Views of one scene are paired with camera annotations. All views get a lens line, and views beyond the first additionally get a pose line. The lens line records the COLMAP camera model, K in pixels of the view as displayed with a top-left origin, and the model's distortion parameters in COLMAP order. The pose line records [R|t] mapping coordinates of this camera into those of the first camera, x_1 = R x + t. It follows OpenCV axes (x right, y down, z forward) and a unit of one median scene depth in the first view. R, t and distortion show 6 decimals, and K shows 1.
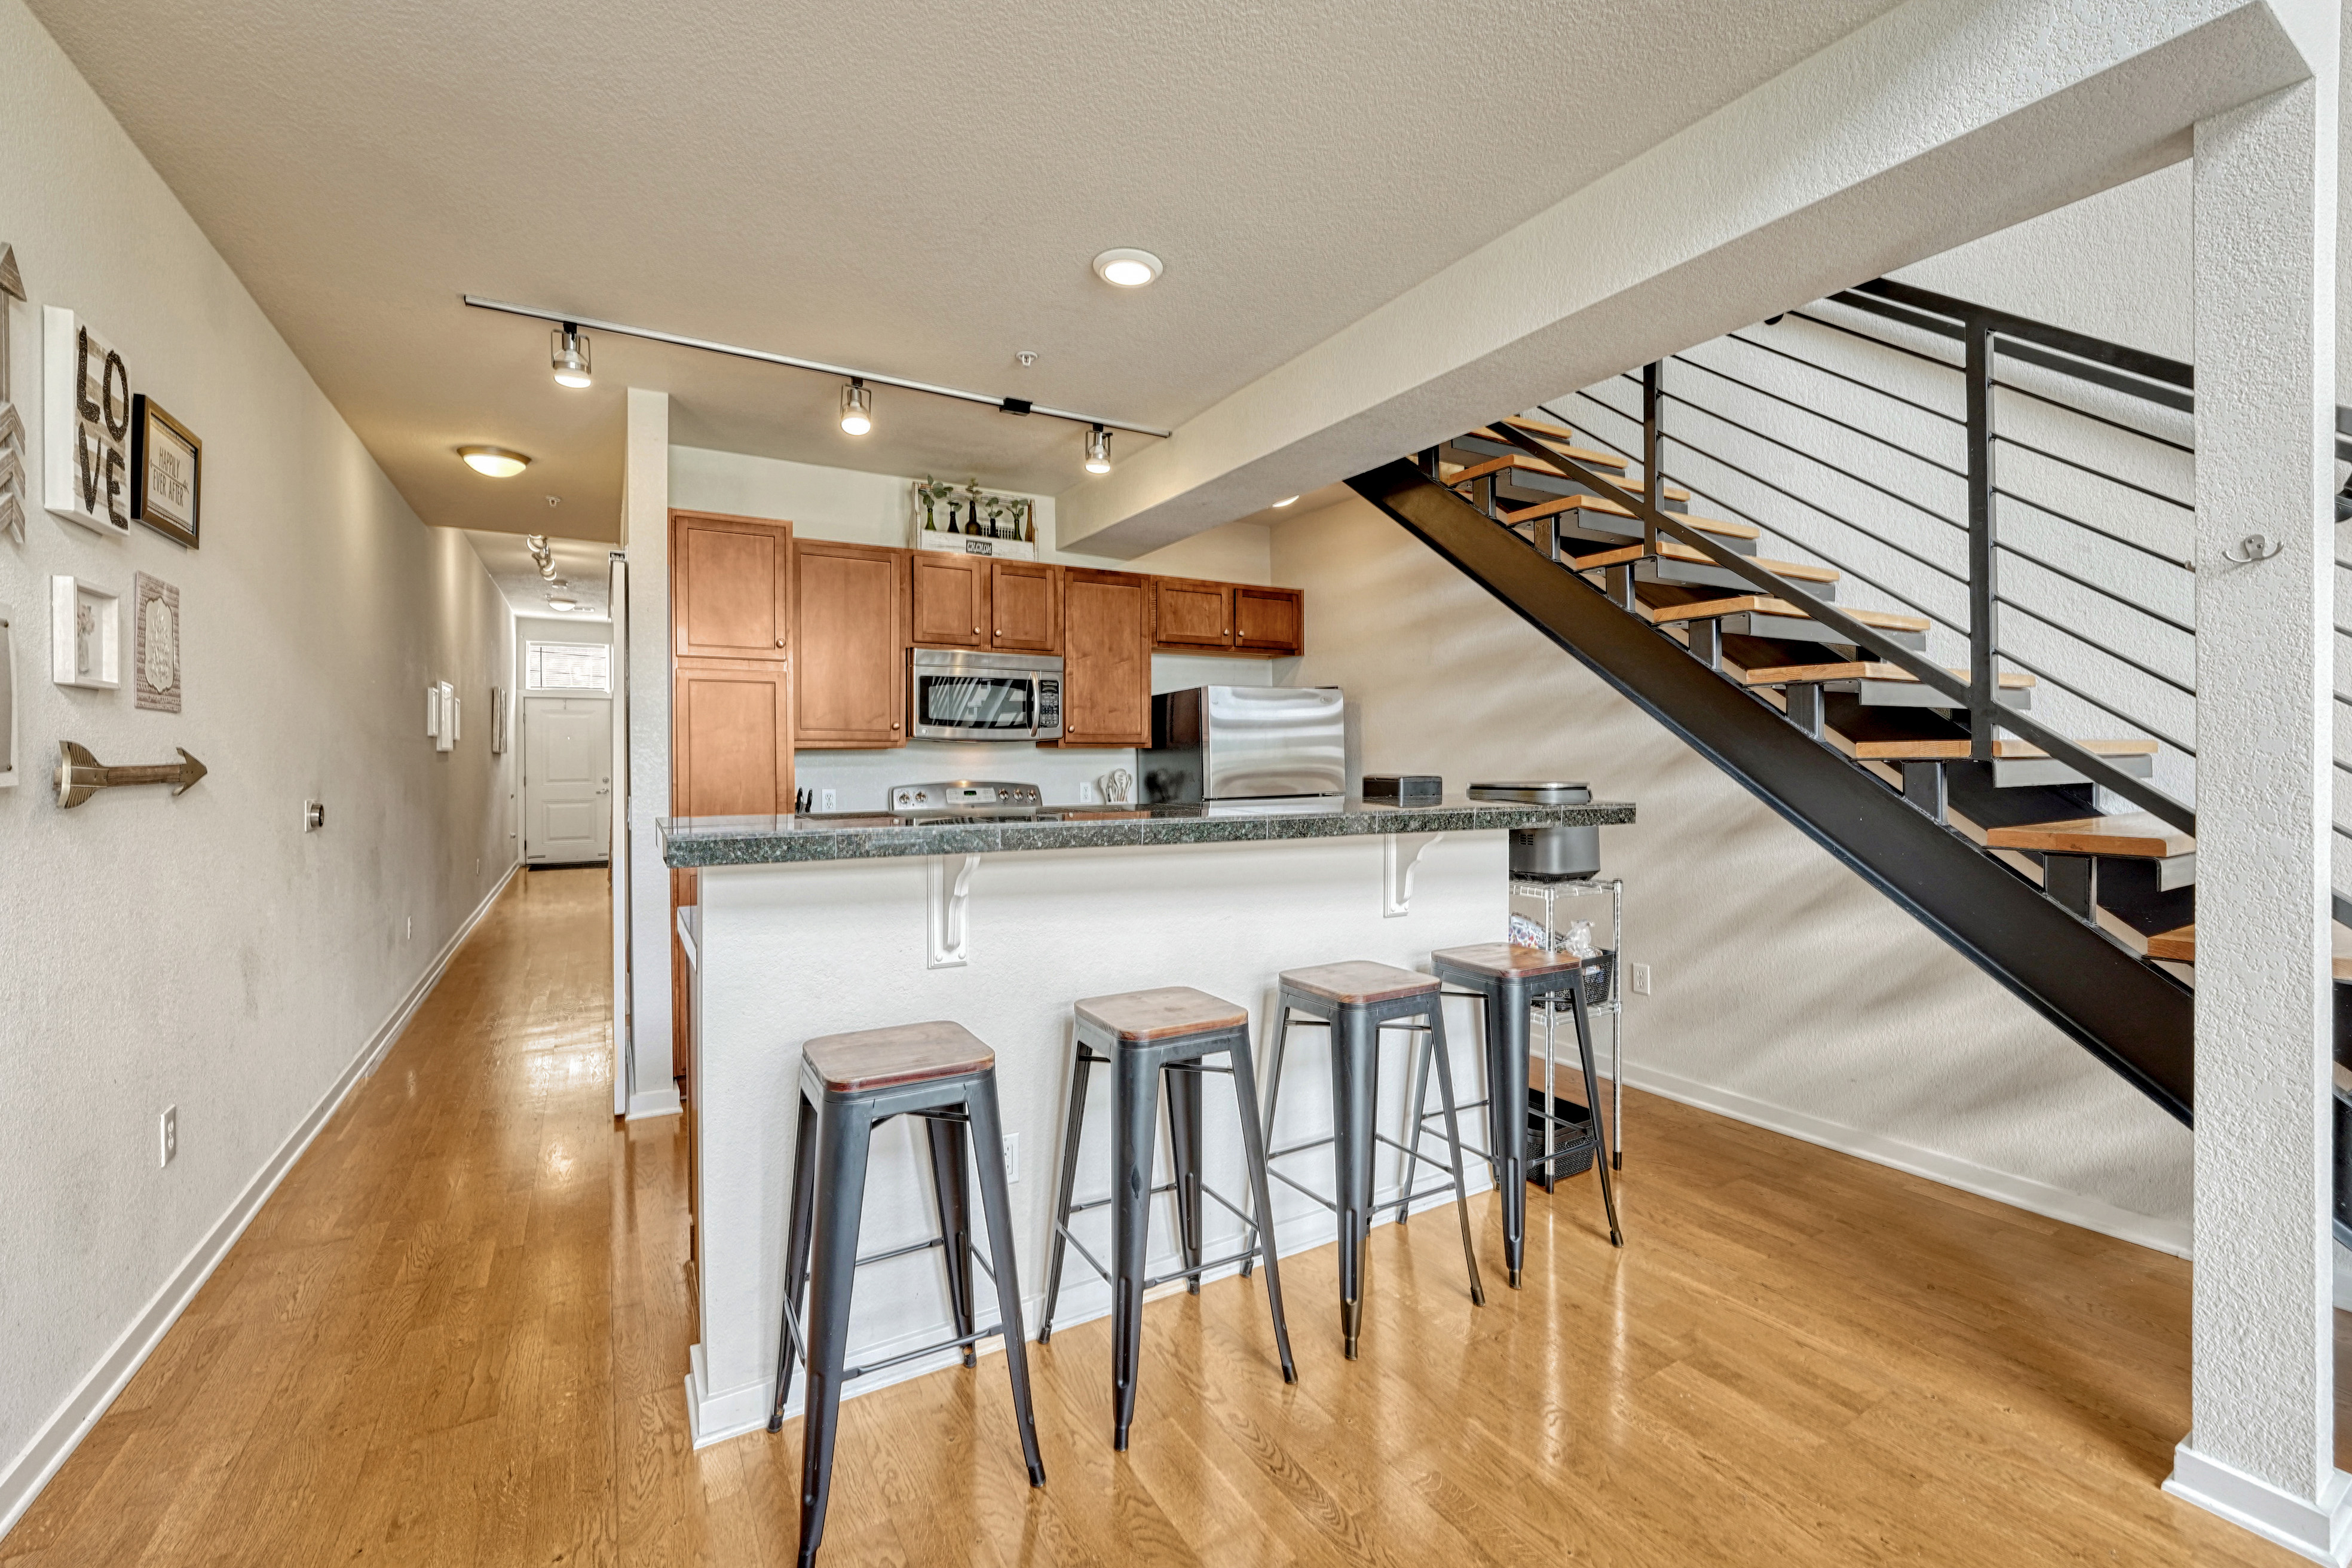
lens RADIAL K [[972.9, 0, 1169.9], [0, 972.9, 767.6], [0, 0, 1]] dist [-0.008171, 0.000145]
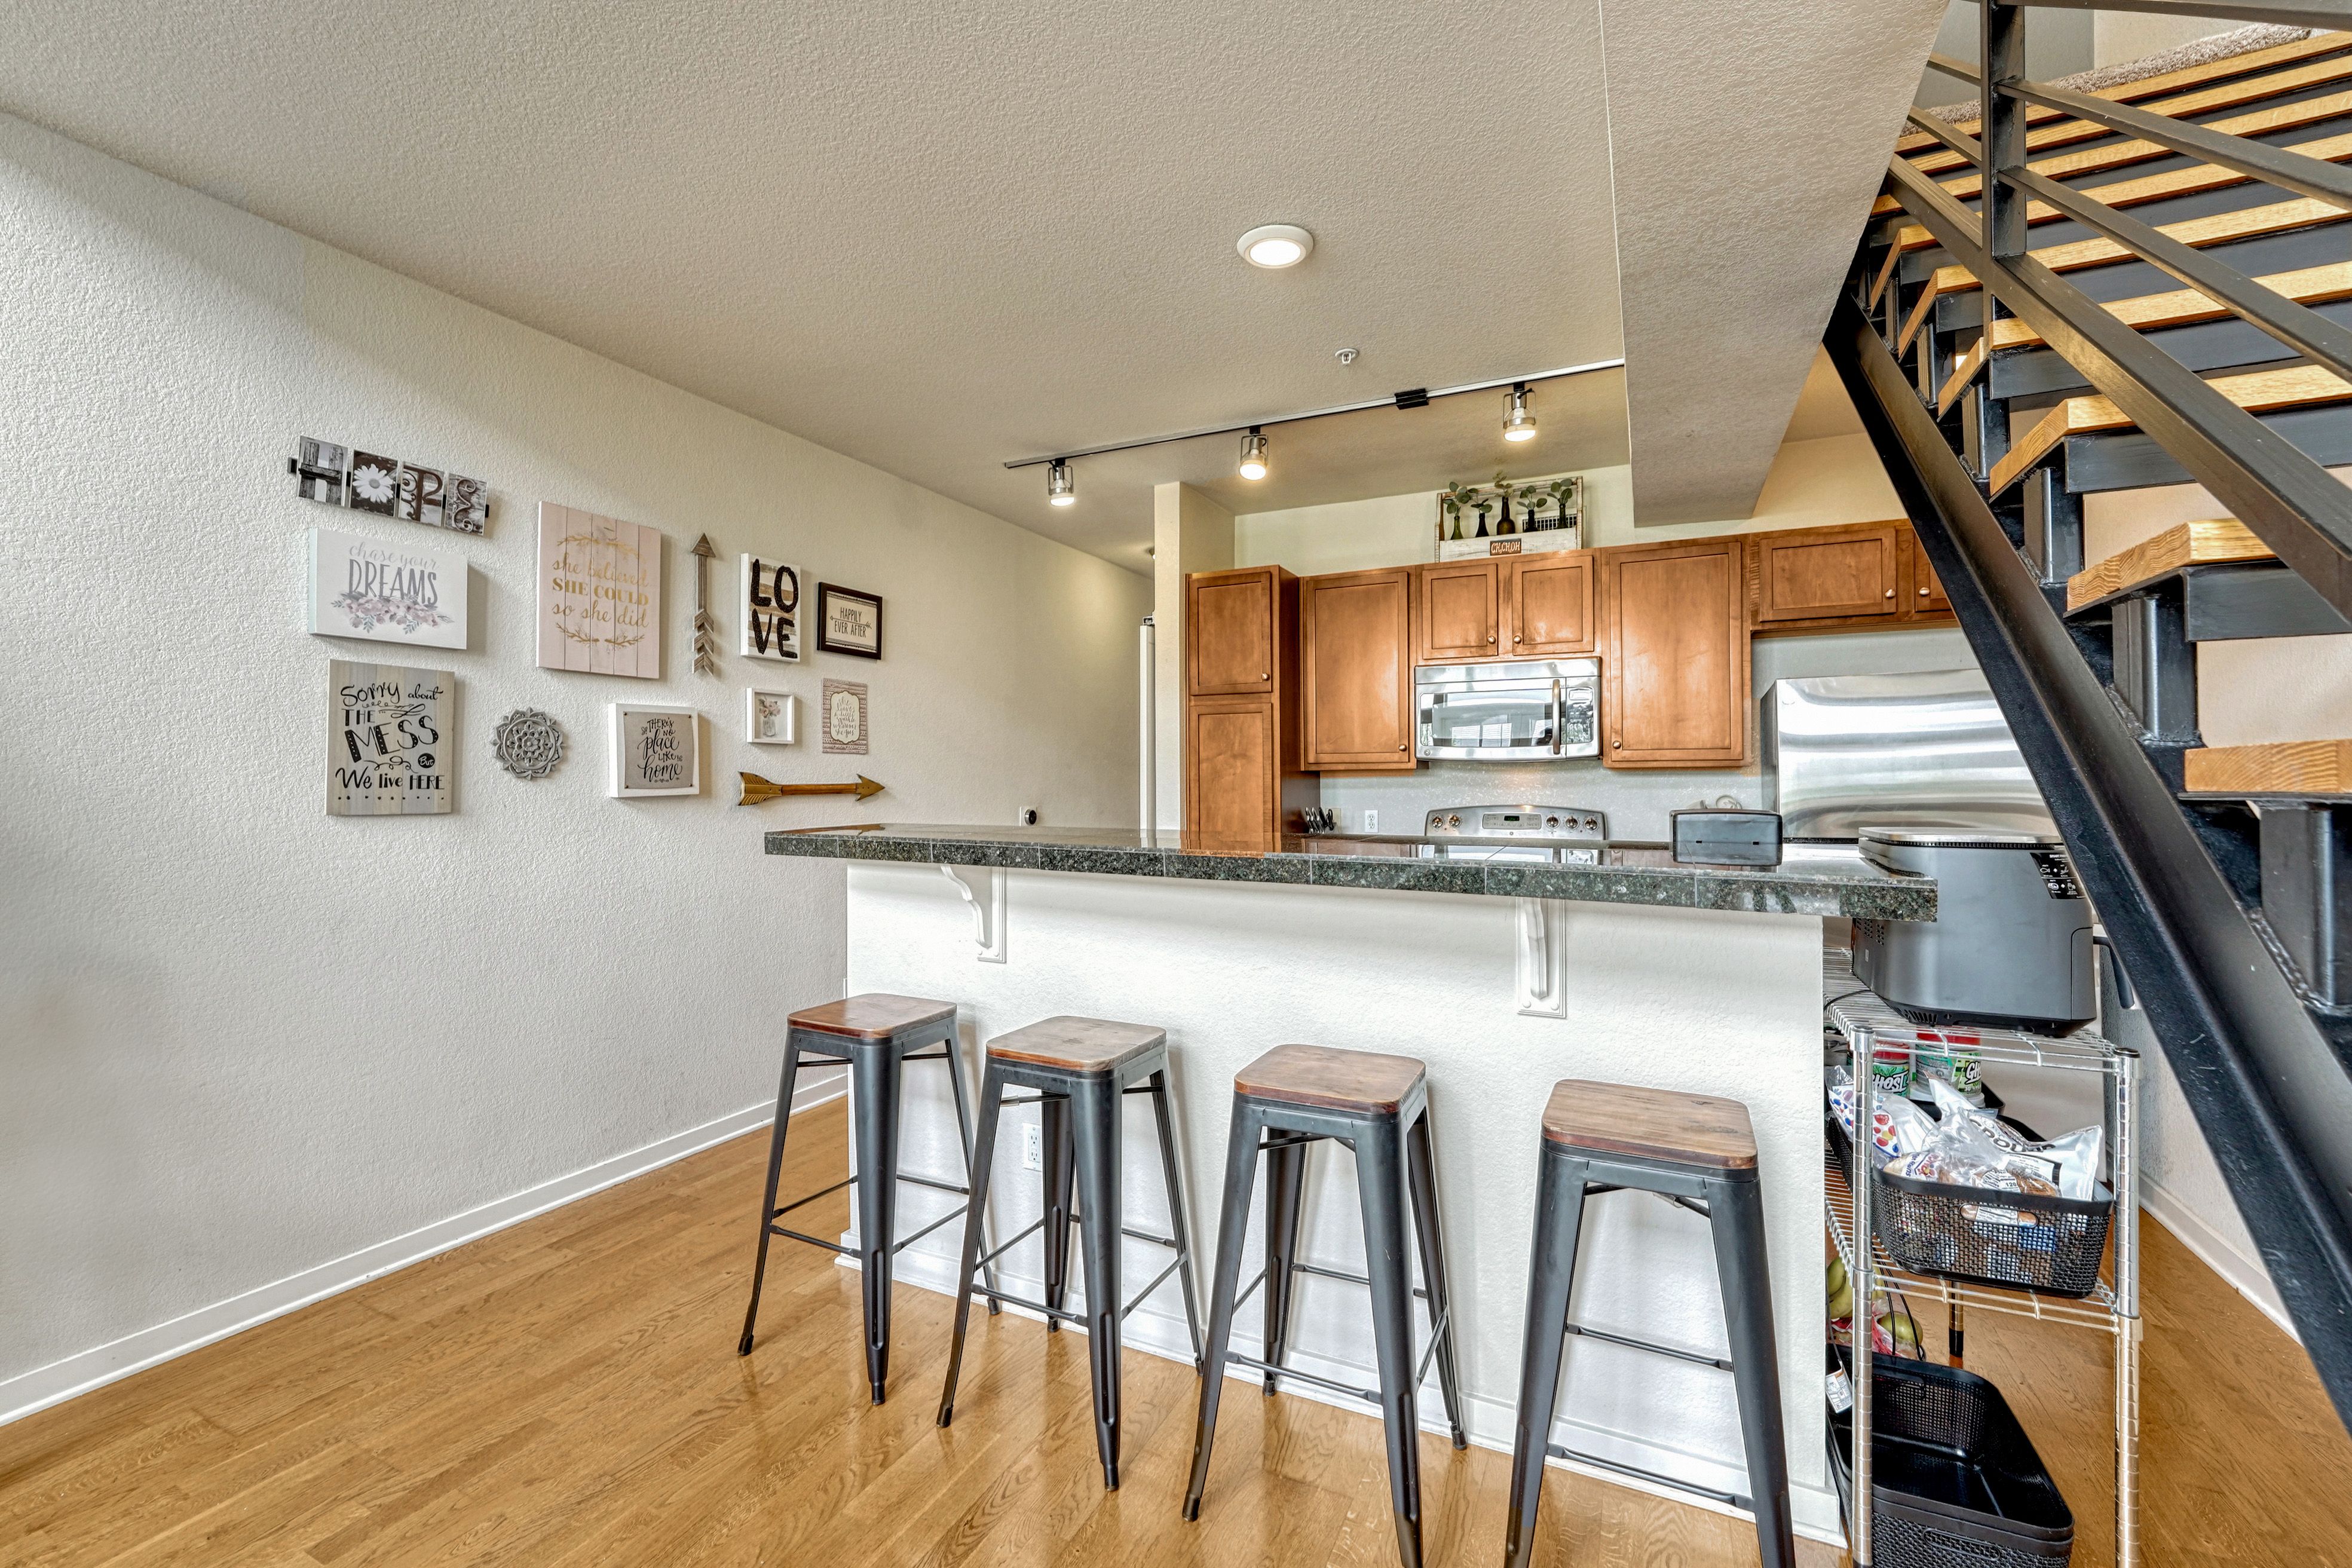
lens RADIAL K [[979.9, 0, 1163.7], [0, 979.9, 779.8], [0, 0, 1]] dist [-0.003906, 0.000120]
pose [[0.552355, 0.002067, -0.833606, 0.412743], [-0.008597, 0.999958, -0.003217, -0.004929], [0.833565, 0.008944, 0.552350, 0.250340]]
